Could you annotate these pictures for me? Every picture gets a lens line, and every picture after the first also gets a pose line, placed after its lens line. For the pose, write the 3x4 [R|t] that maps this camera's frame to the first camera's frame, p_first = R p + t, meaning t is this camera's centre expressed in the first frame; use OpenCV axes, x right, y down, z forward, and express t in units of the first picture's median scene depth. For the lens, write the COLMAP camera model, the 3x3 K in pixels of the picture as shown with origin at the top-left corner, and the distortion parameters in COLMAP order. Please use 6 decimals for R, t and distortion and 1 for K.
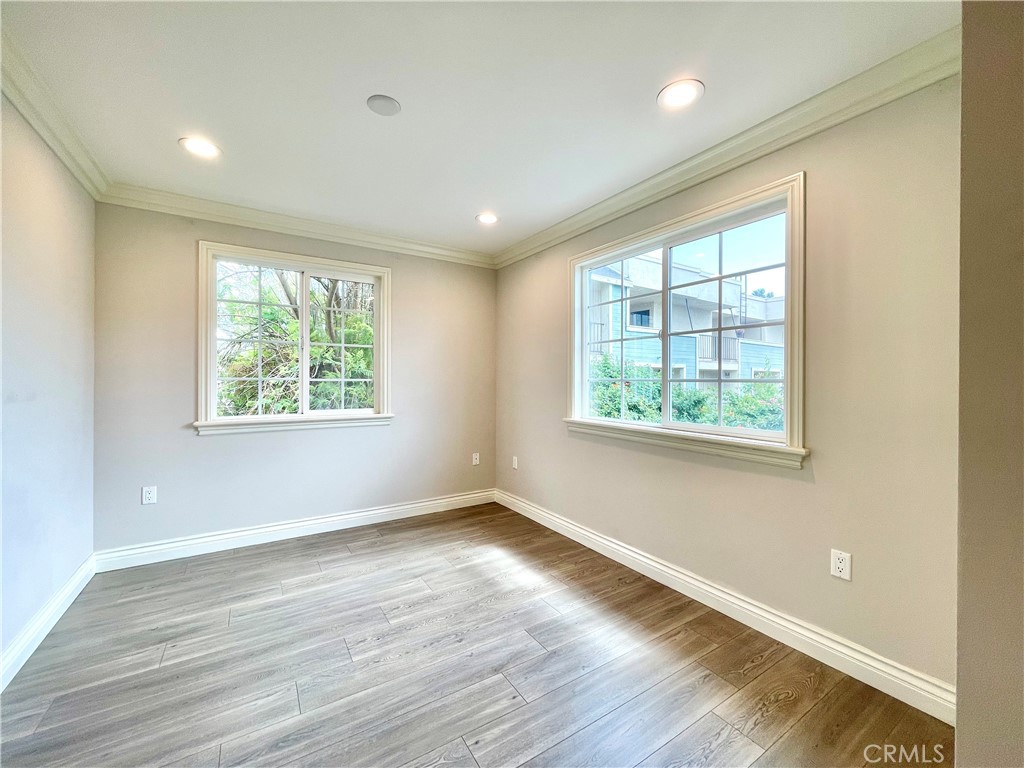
lens RADIAL K [[383.0, 0, 512.0], [0, 383.0, 384.0], [0, 0, 1]] dist [0.000056, -0.000003]
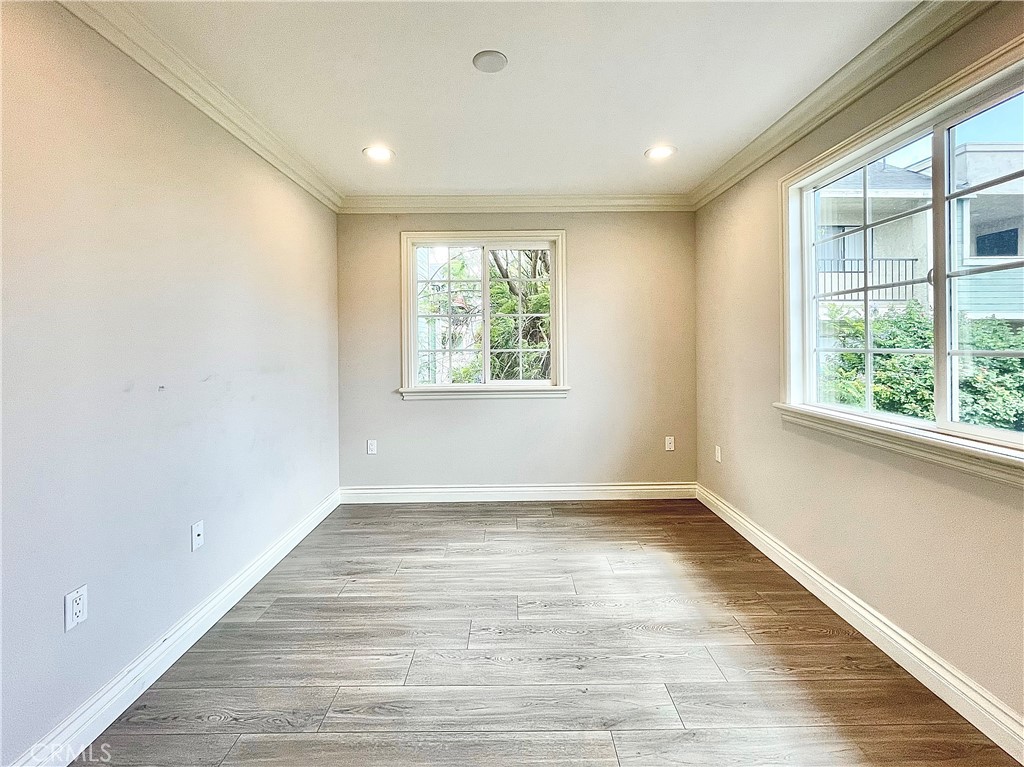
lens RADIAL K [[414.1, 0, 548.3], [0, 414.1, 347.6], [0, 0, 1]] dist [-0.000347, -0.000425]
pose [[0.865054, -0.006530, -0.501636, 0.201520], [0.007710, 0.999970, 0.000279, -0.022755], [0.501619, -0.004109, 0.865079, 0.141601]]
